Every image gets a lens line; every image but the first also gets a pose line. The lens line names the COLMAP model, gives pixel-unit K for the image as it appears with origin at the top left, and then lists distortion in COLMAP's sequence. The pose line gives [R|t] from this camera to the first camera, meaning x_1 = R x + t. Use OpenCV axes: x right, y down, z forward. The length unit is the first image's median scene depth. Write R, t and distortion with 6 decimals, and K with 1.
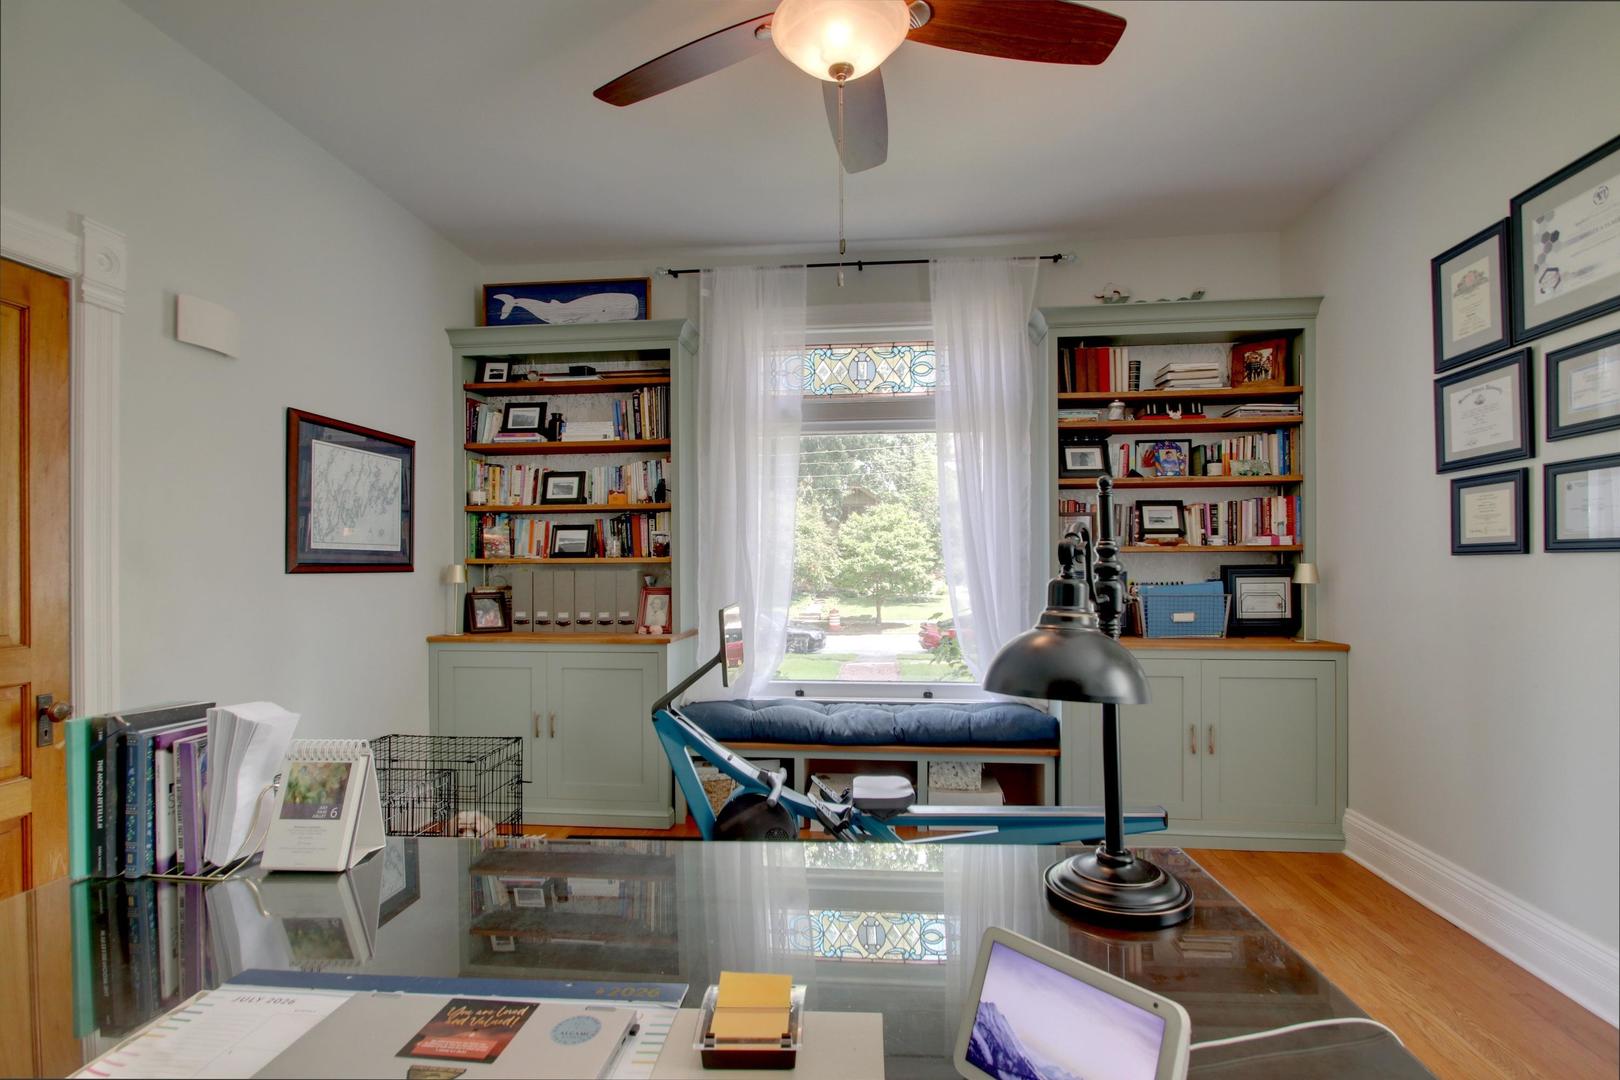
lens RADIAL K [[762.1, 0, 802.8], [0, 762.1, 568.7], [0, 0, 1]] dist [0.003997, -0.013515]
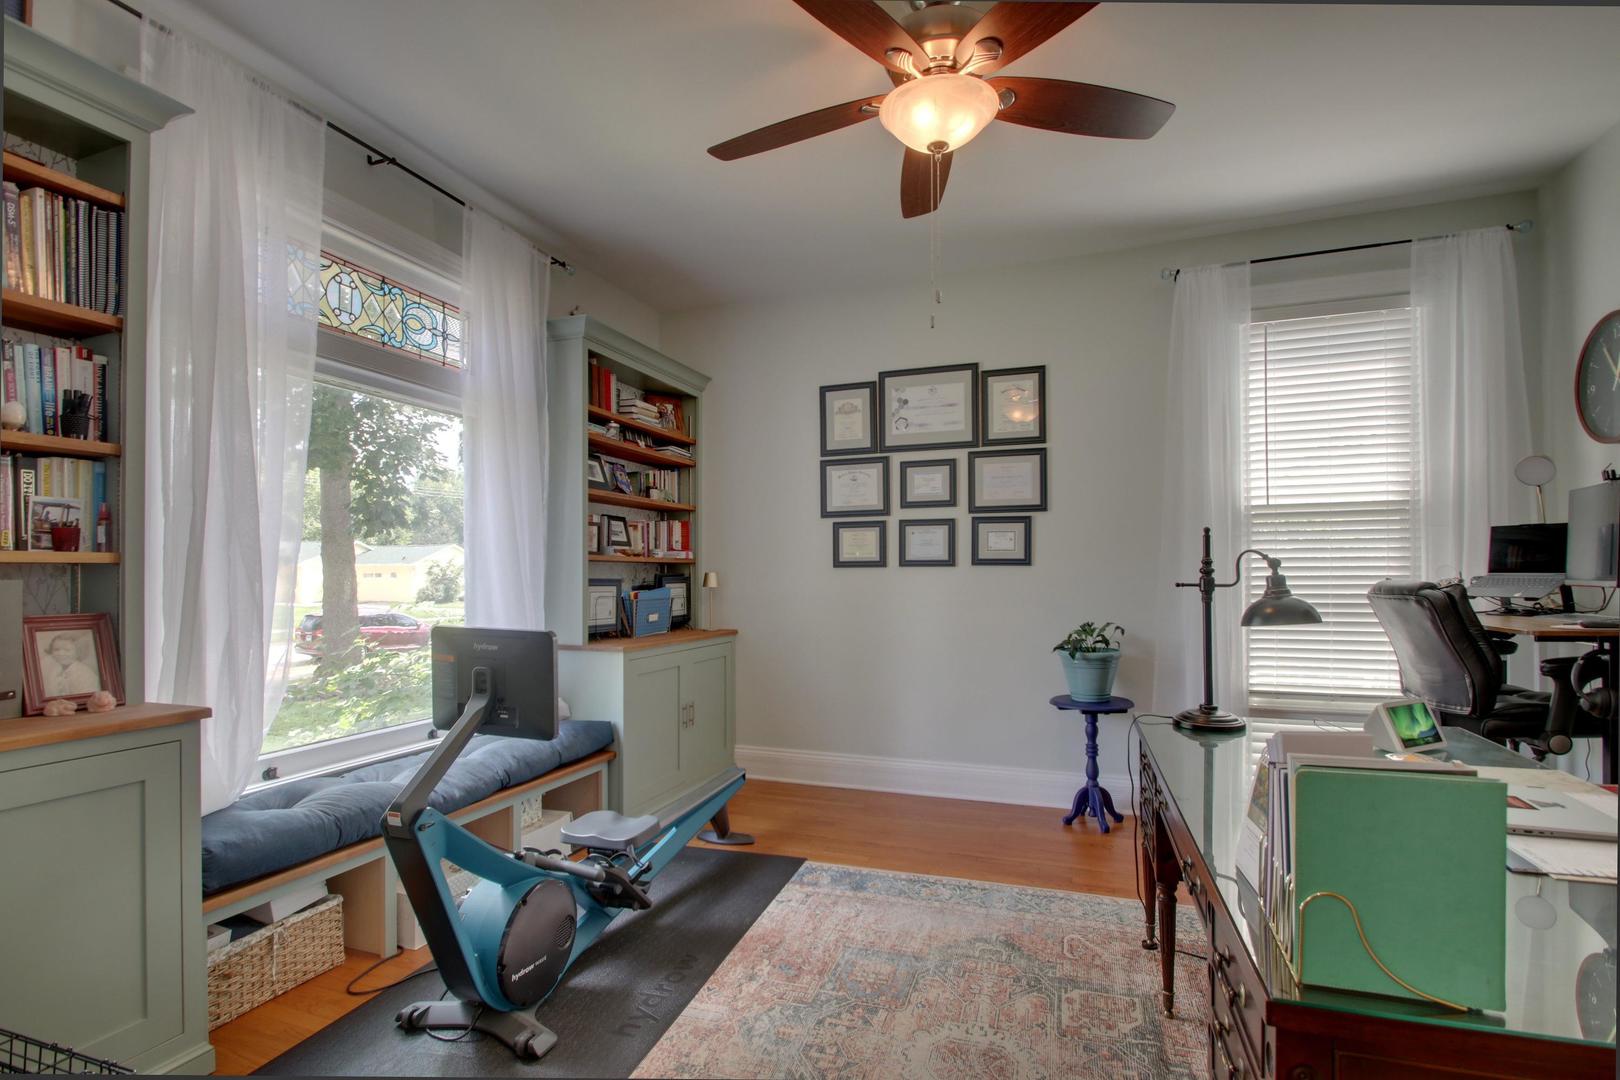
lens RADIAL K [[762.1, 0, 802.8], [0, 762.1, 568.7], [0, 0, 1]] dist [0.003997, -0.013515]
pose [[0.248327, 0.011480, 0.968608, -0.792459], [0.005109, 0.999900, -0.013160, 0.006597], [-0.968663, 0.008217, 0.248243, 0.650272]]
